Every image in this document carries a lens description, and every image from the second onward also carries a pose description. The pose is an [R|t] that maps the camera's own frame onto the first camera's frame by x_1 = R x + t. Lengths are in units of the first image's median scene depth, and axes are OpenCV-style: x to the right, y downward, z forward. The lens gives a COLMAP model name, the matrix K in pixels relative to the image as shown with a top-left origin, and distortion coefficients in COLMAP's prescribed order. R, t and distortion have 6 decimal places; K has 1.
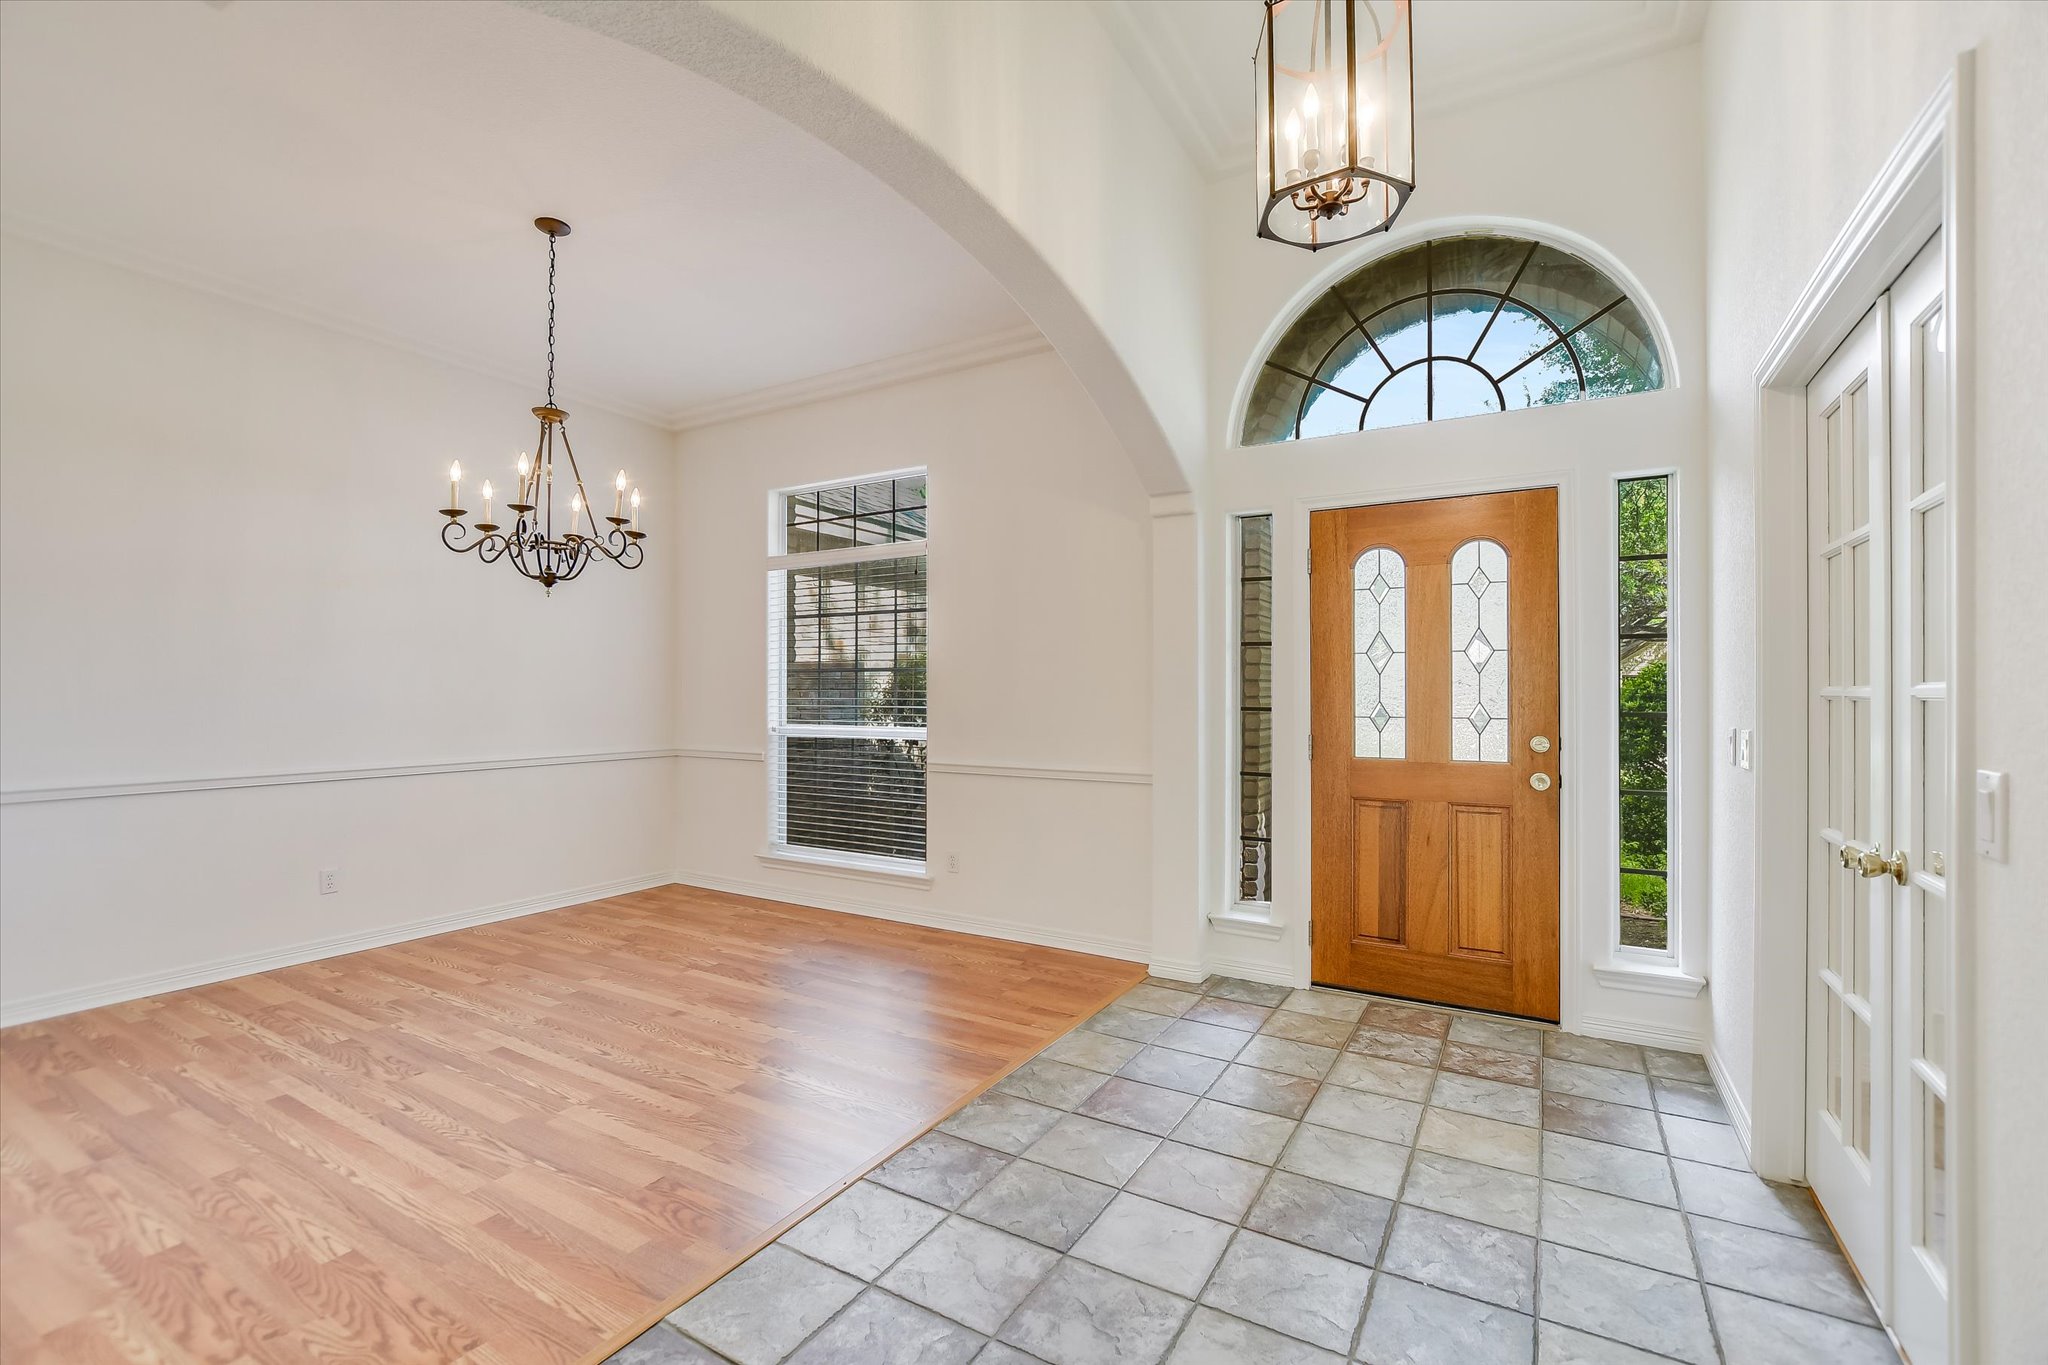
lens RADIAL K [[913.1, 0, 1010.4], [0, 913.1, 684.2], [0, 0, 1]] dist [-0.004685, 0.000795]
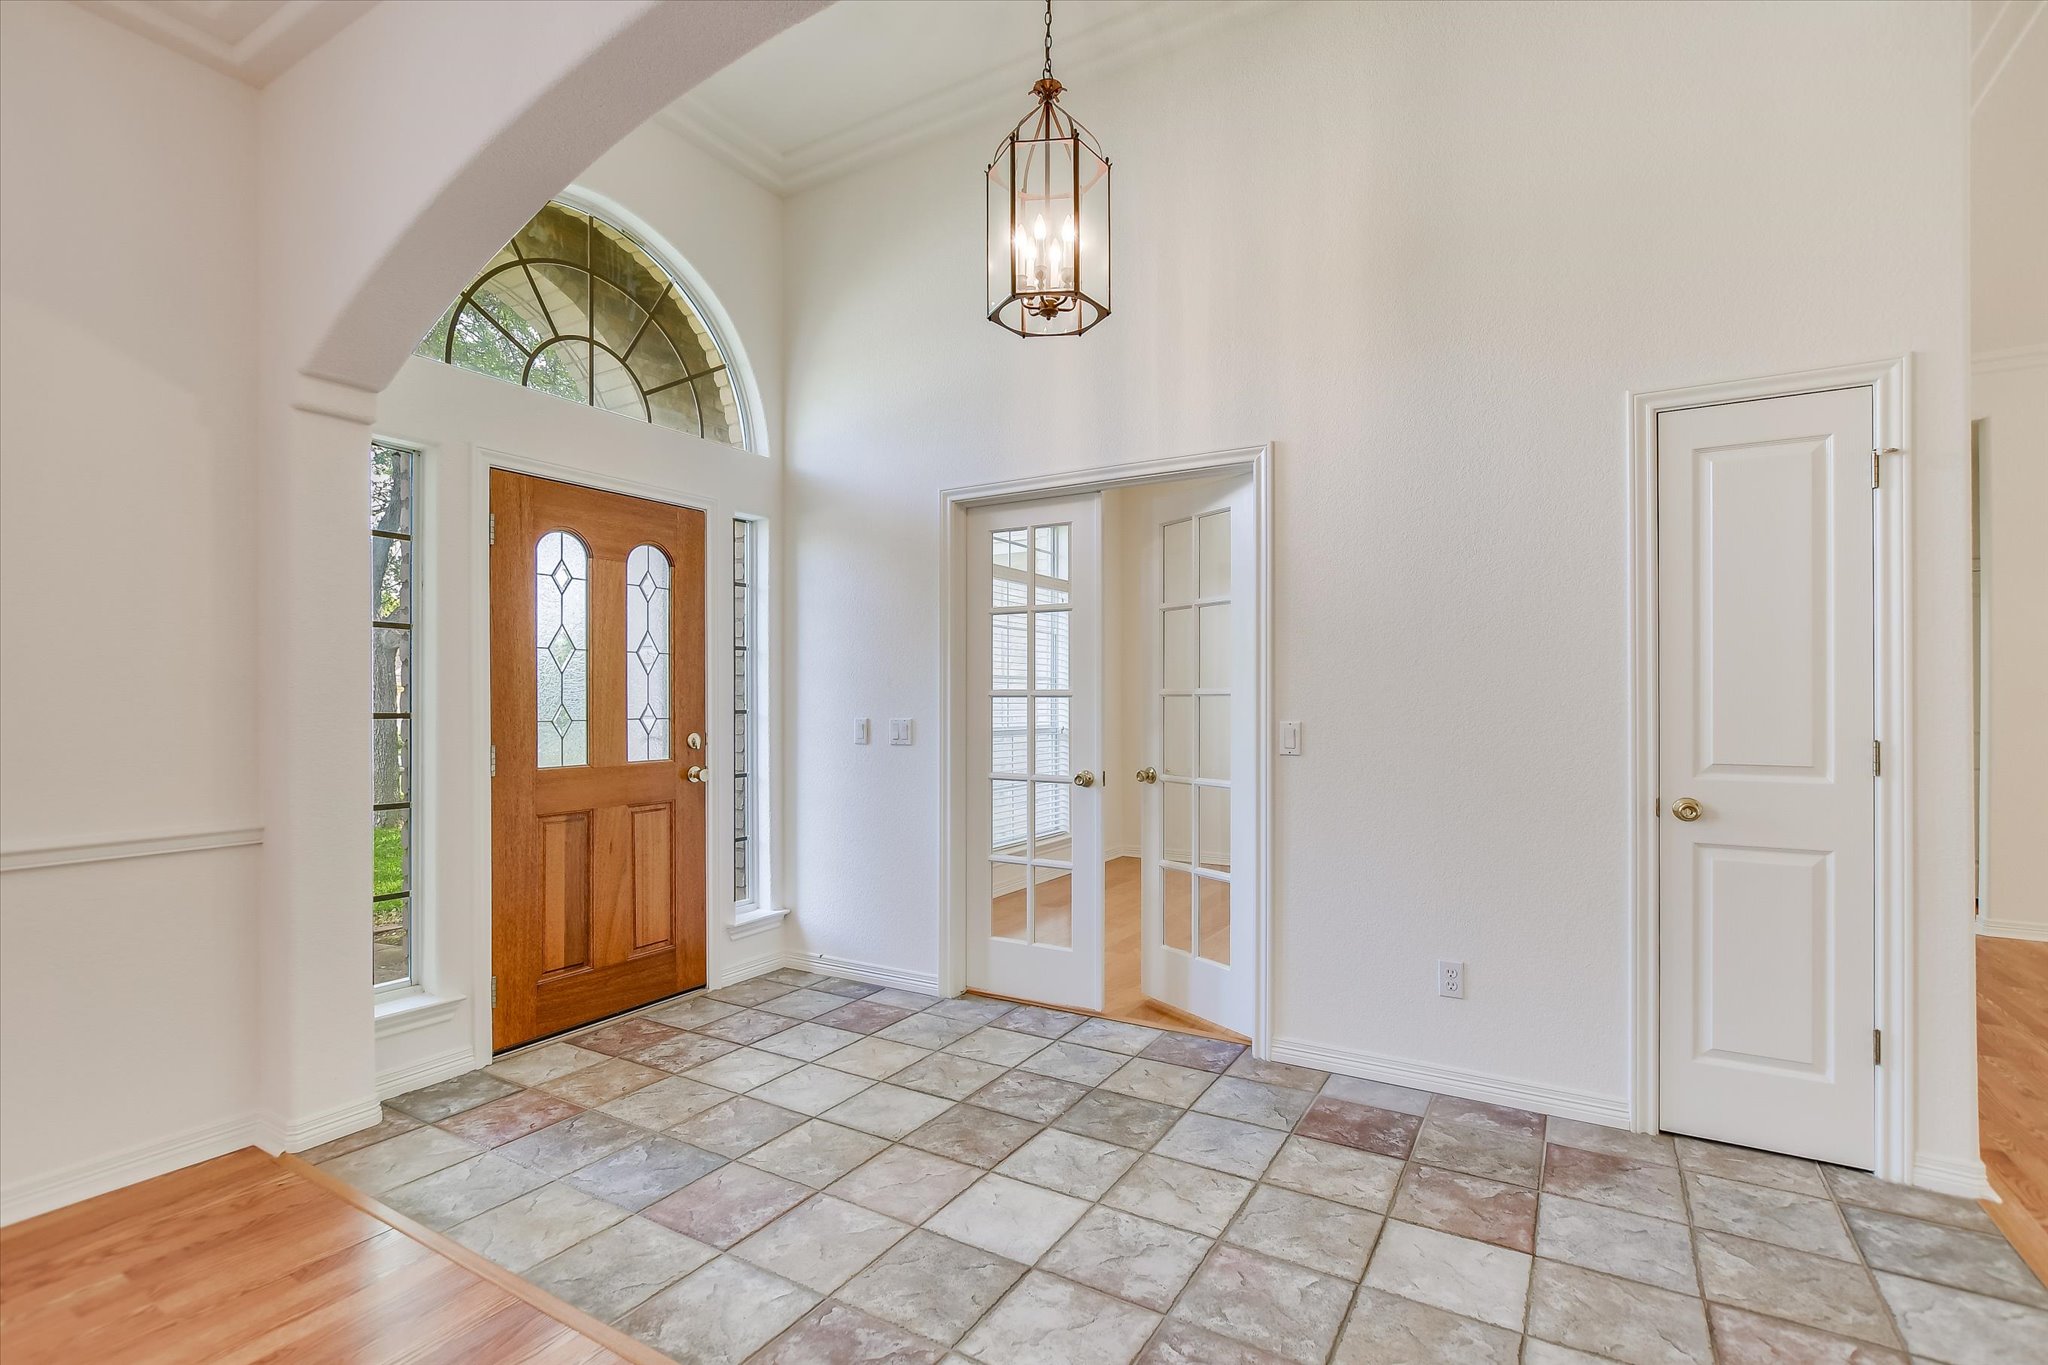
lens RADIAL K [[930.6, 0, 1025.9], [0, 930.6, 693.1], [0, 0, 1]] dist [-0.000833, -0.000108]
pose [[0.001112, 0.004873, 0.999988, -0.516525], [-0.007611, 0.999959, -0.004864, 0.010085], [-0.999970, -0.007606, 0.001149, 0.559116]]
